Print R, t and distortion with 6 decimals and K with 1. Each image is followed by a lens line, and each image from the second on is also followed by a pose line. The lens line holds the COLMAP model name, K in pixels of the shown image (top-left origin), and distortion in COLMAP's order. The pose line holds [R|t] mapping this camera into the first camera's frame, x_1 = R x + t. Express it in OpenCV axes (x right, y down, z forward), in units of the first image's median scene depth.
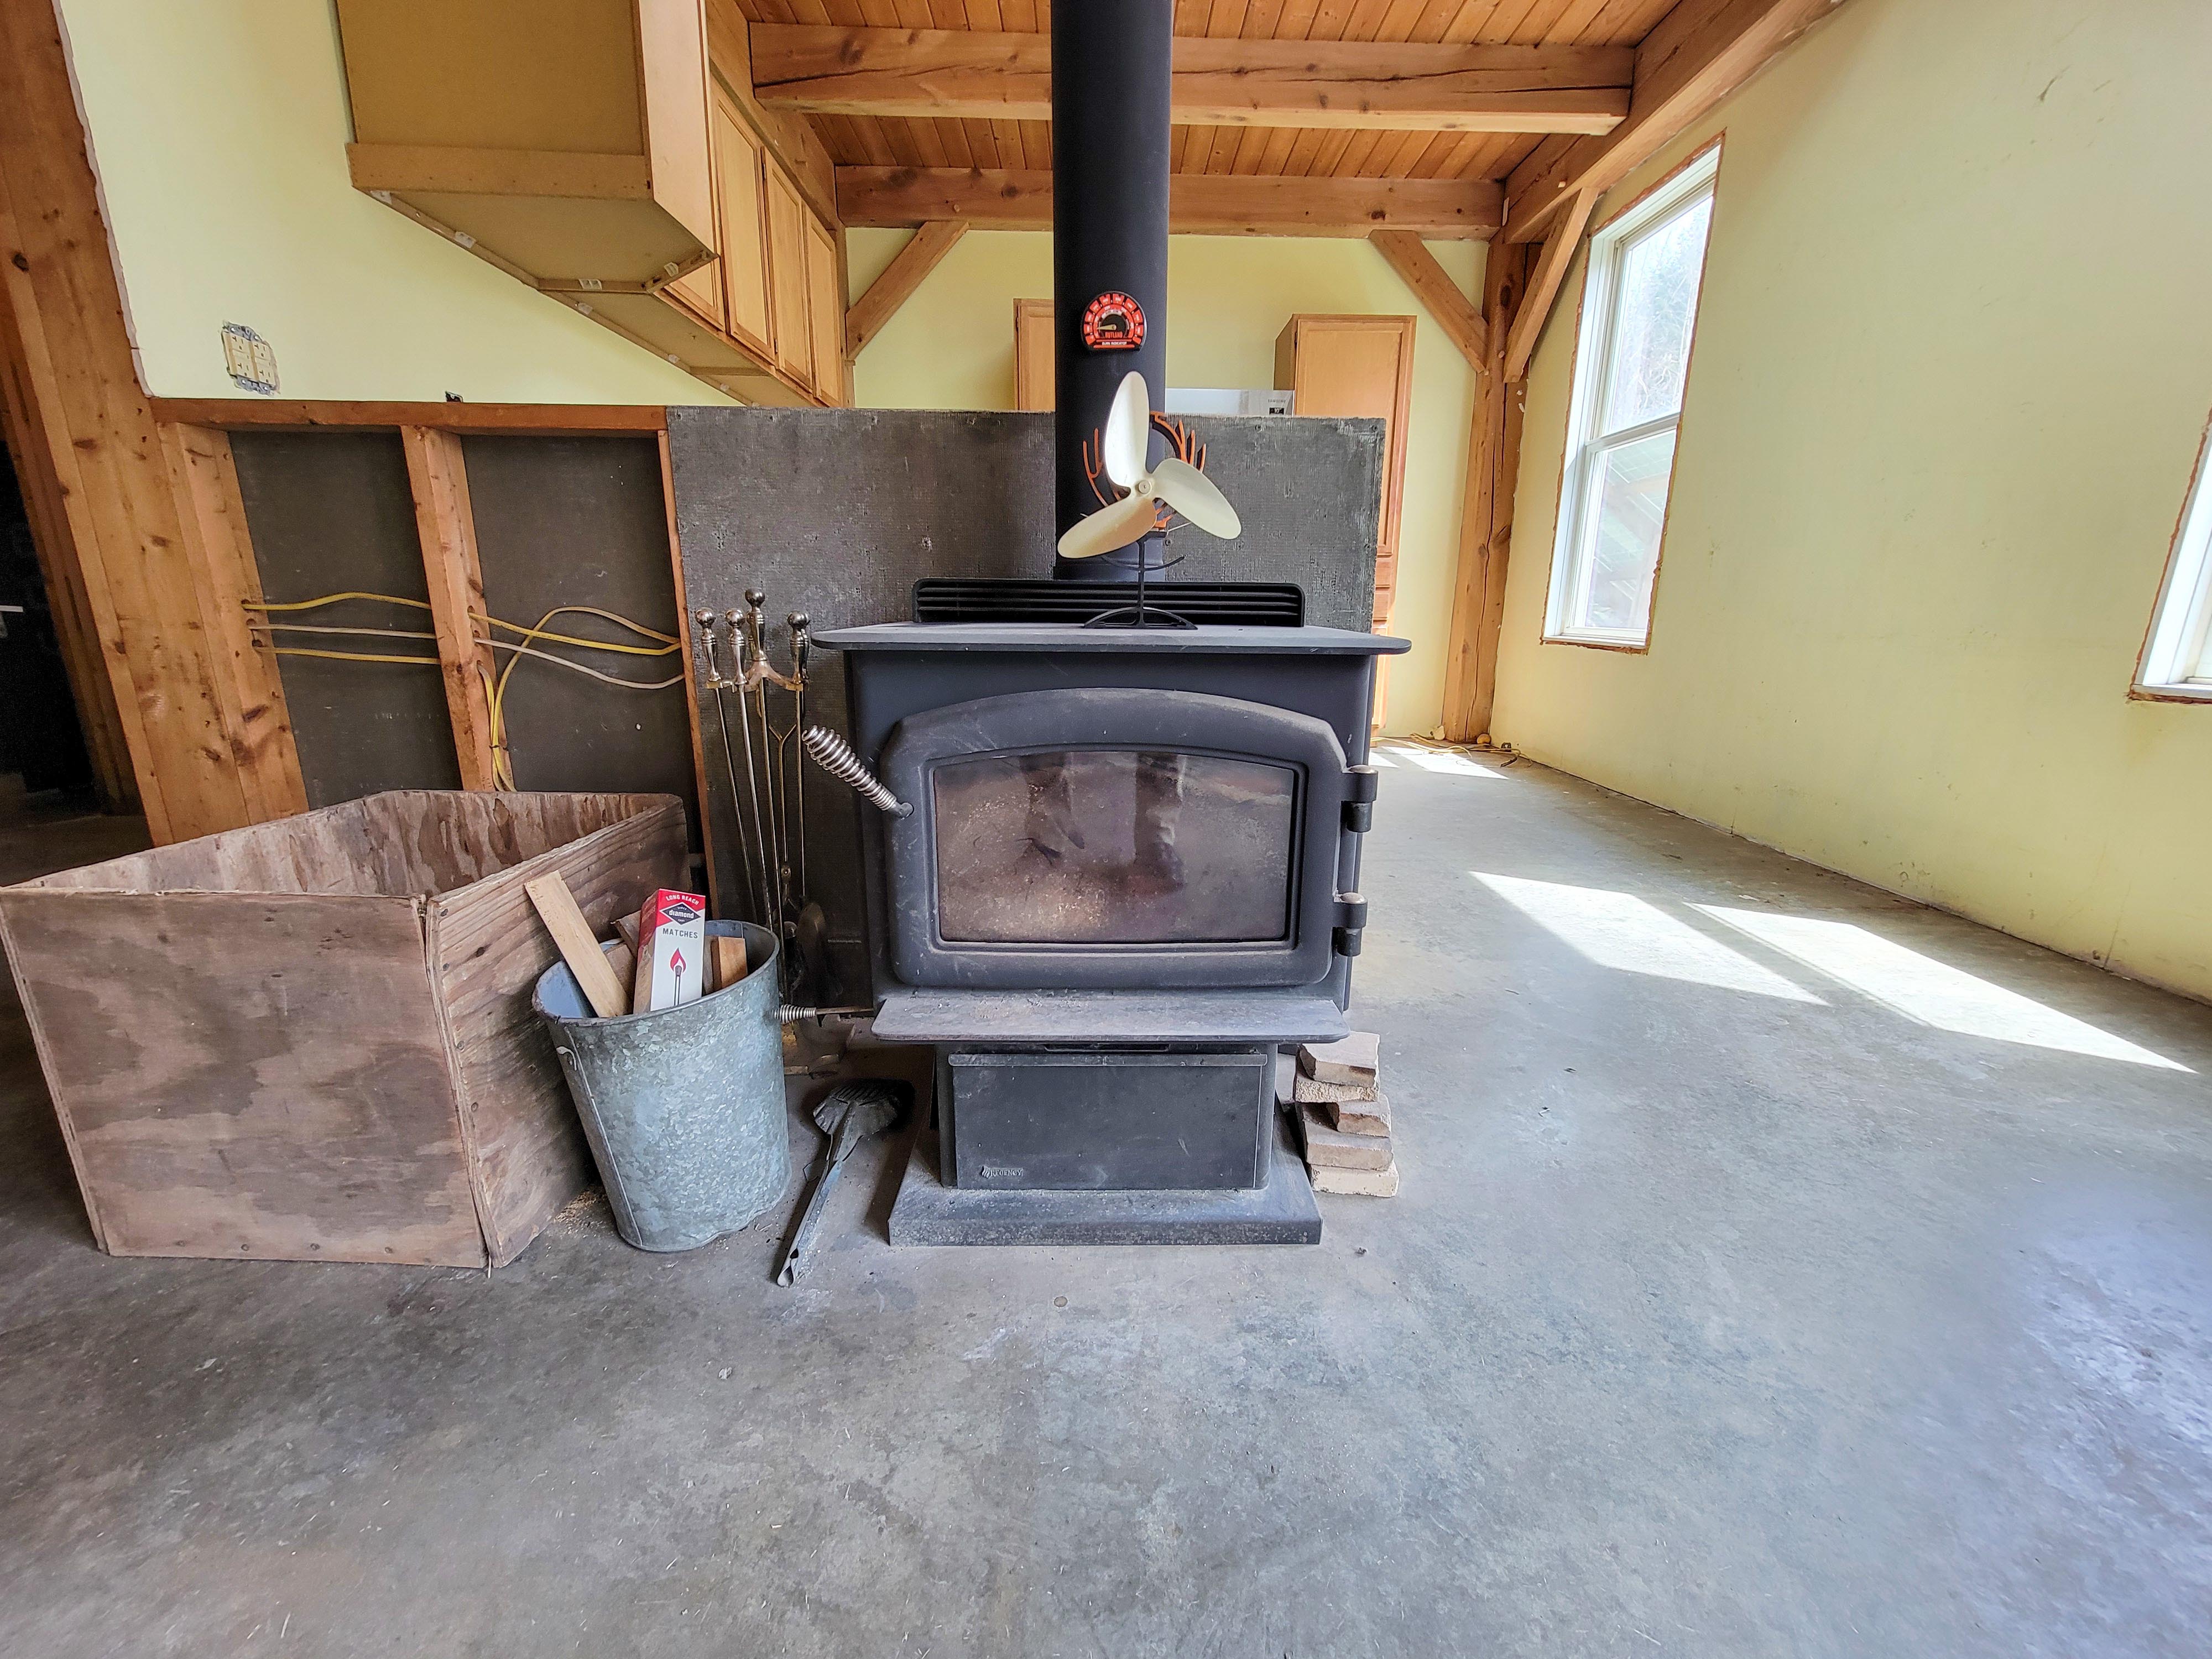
lens RADIAL K [[904.1, 0, 1114.1], [0, 904.1, 829.3], [0, 0, 1]] dist [-0.005142, 0.002451]
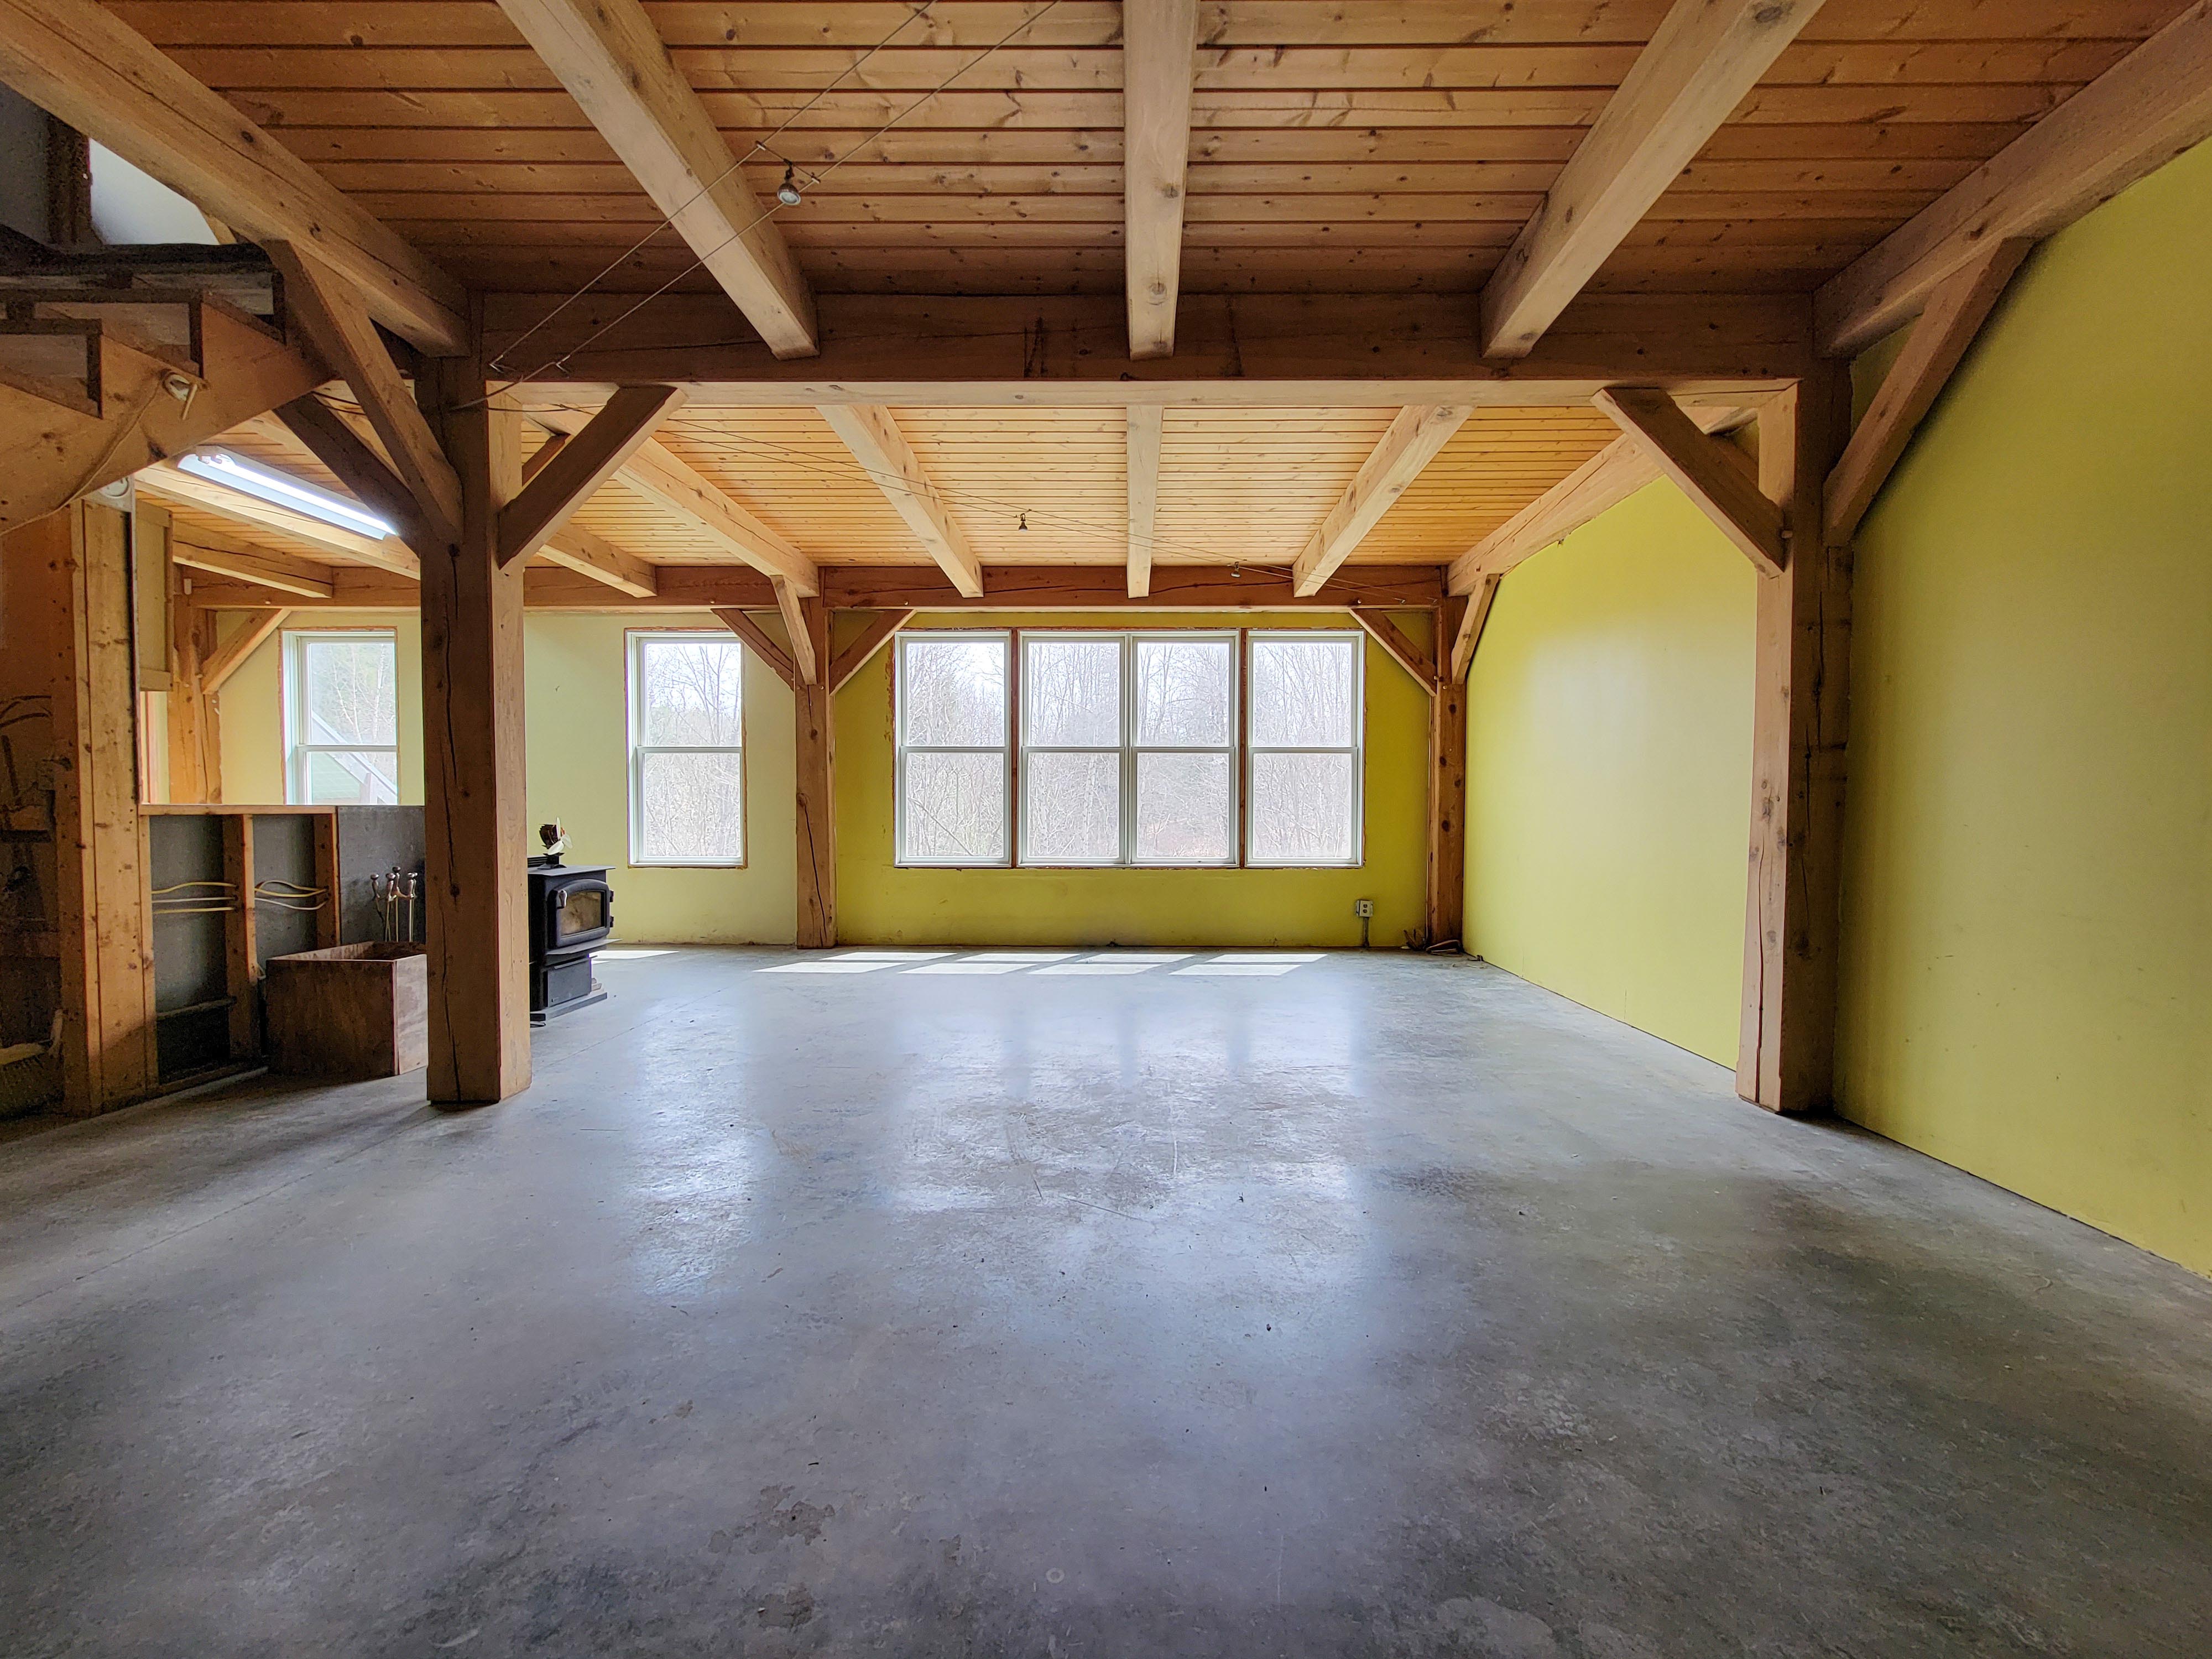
lens RADIAL K [[904.1, 0, 1122.5], [0, 904.1, 830.8], [0, 0, 1]] dist [-0.005142, 0.002451]
pose [[0.027001, -0.035556, 0.999003, -2.959272], [0.238874, 0.970644, 0.028090, 0.096974], [-0.970675, 0.237878, 0.034701, -1.312704]]
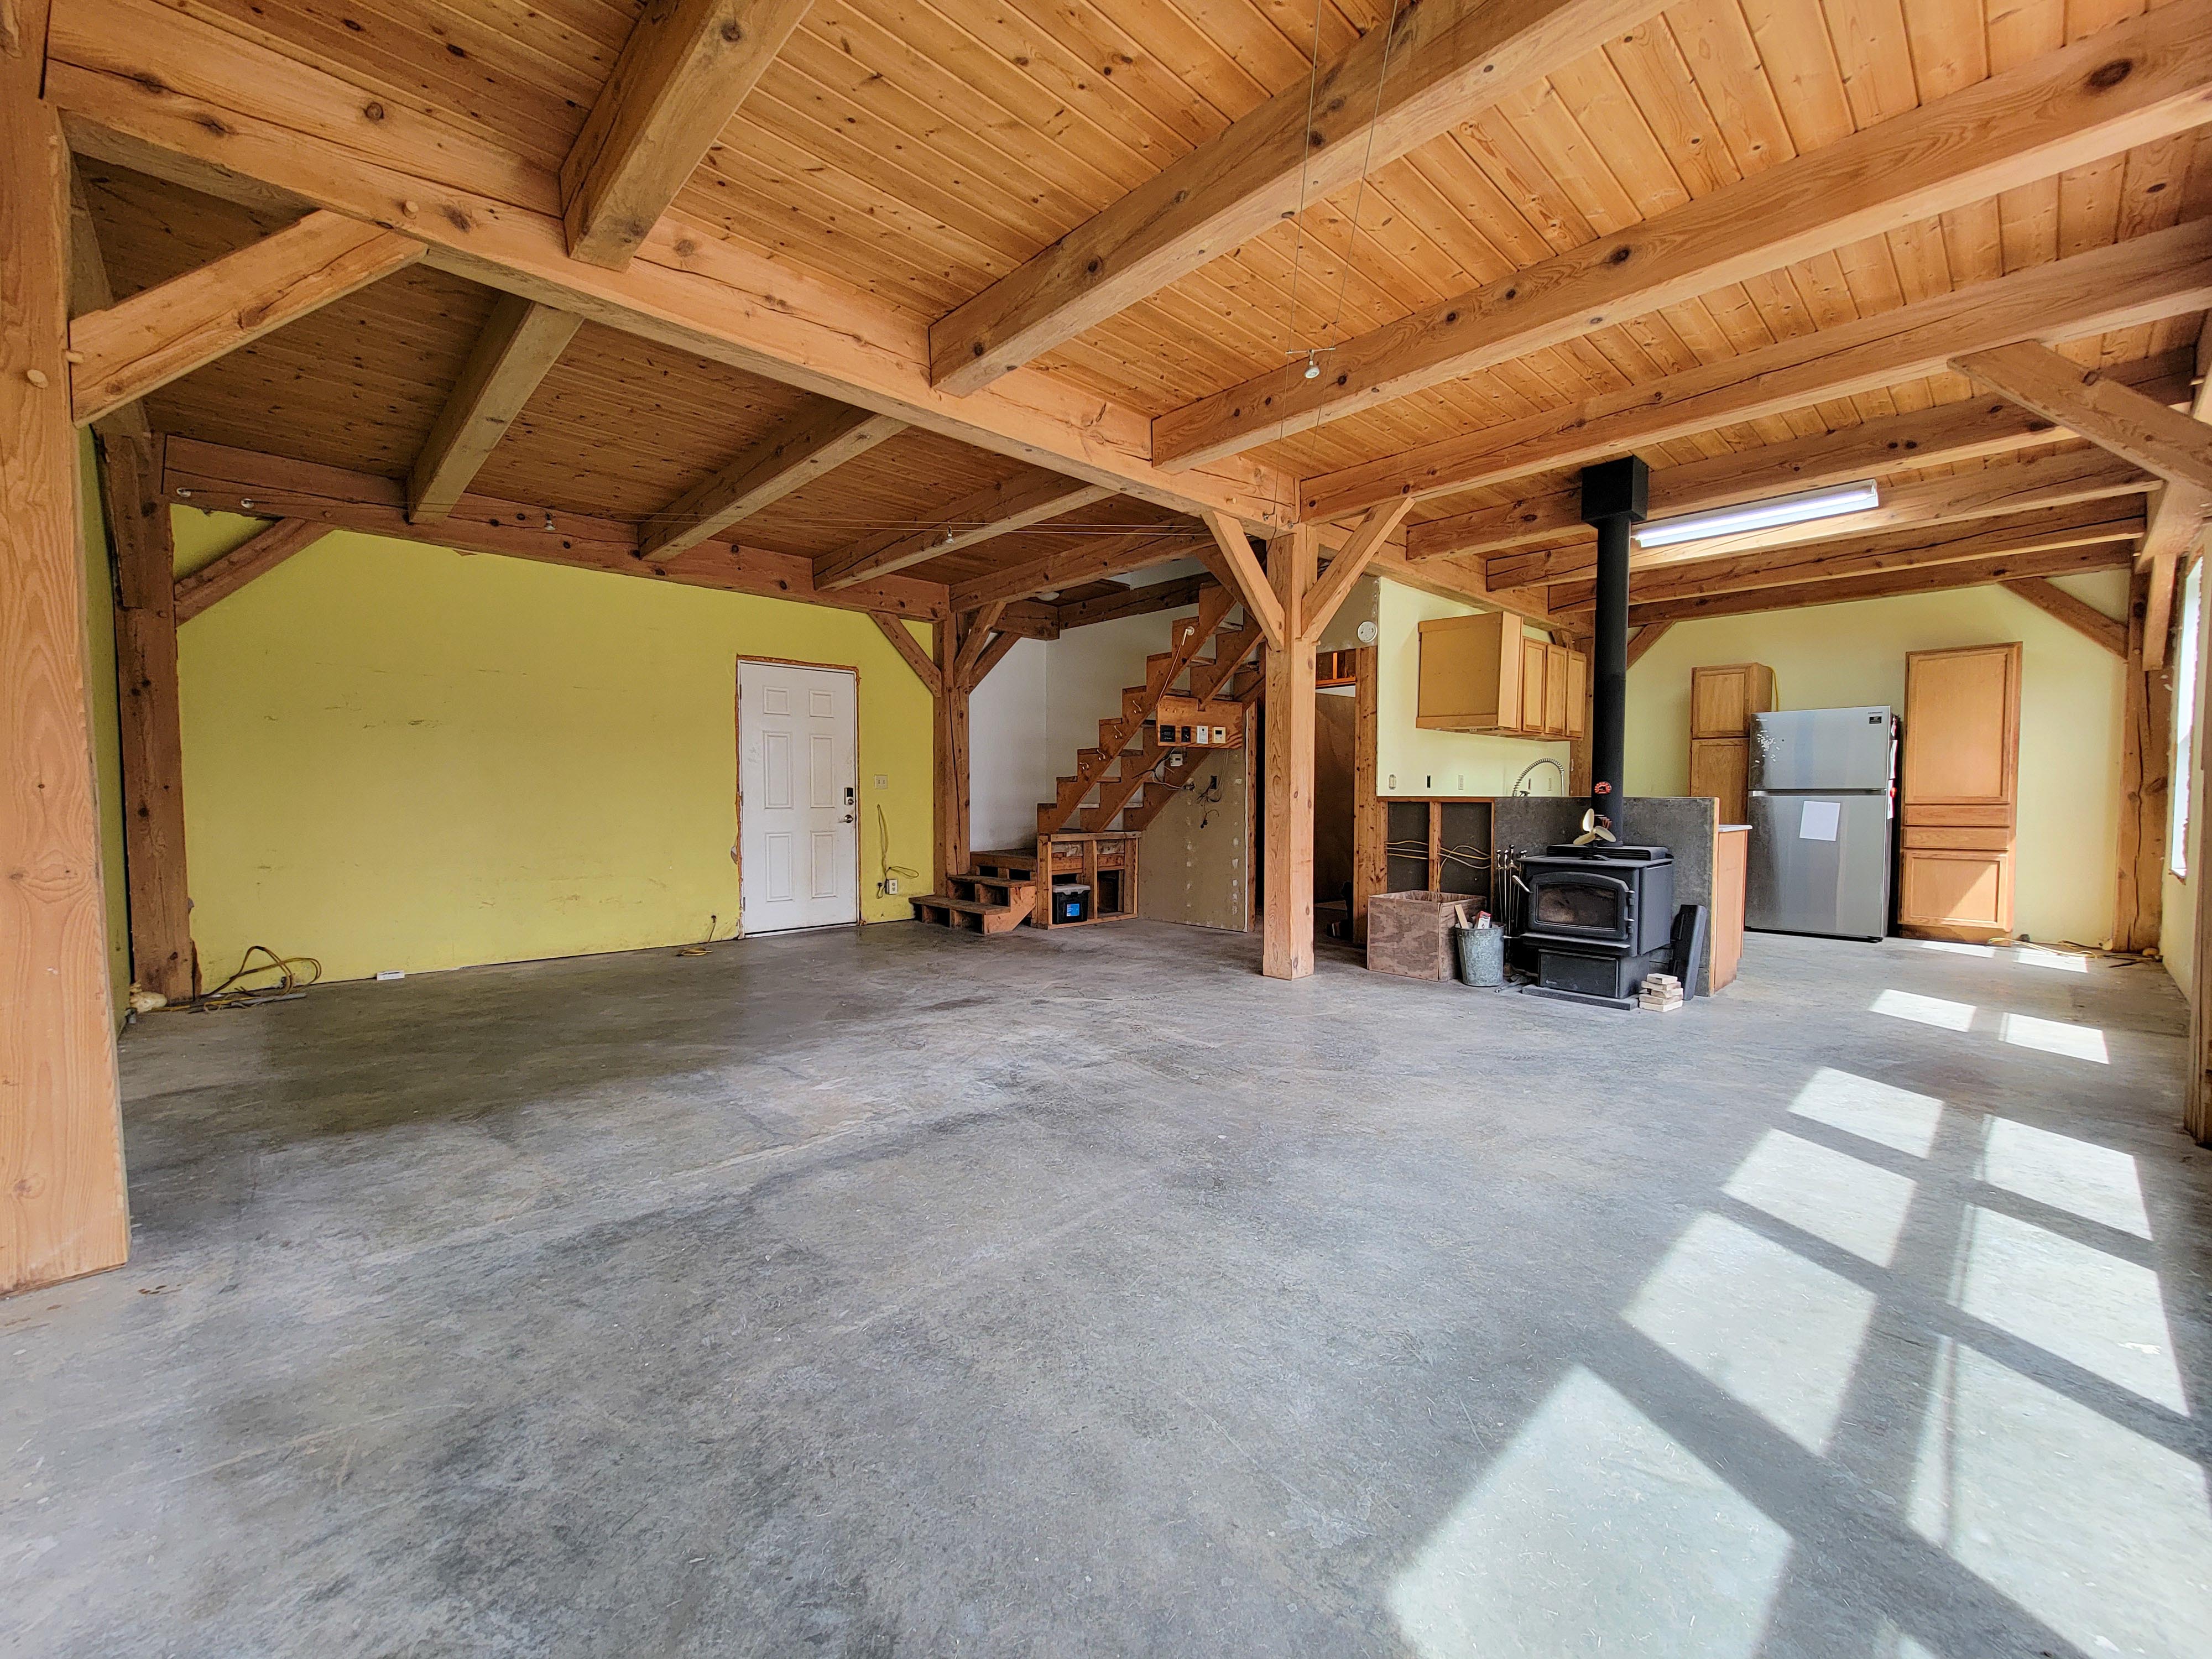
lens RADIAL K [[904.1, 0, 1116.6], [0, 904.1, 828.7], [0, 0, 1]] dist [-0.005142, 0.002451]
pose [[0.679277, 0.018473, -0.733649, 1.151335], [-0.171653, 0.975953, -0.134357, 0.426765], [0.713525, 0.217199, 0.666113, -2.496198]]
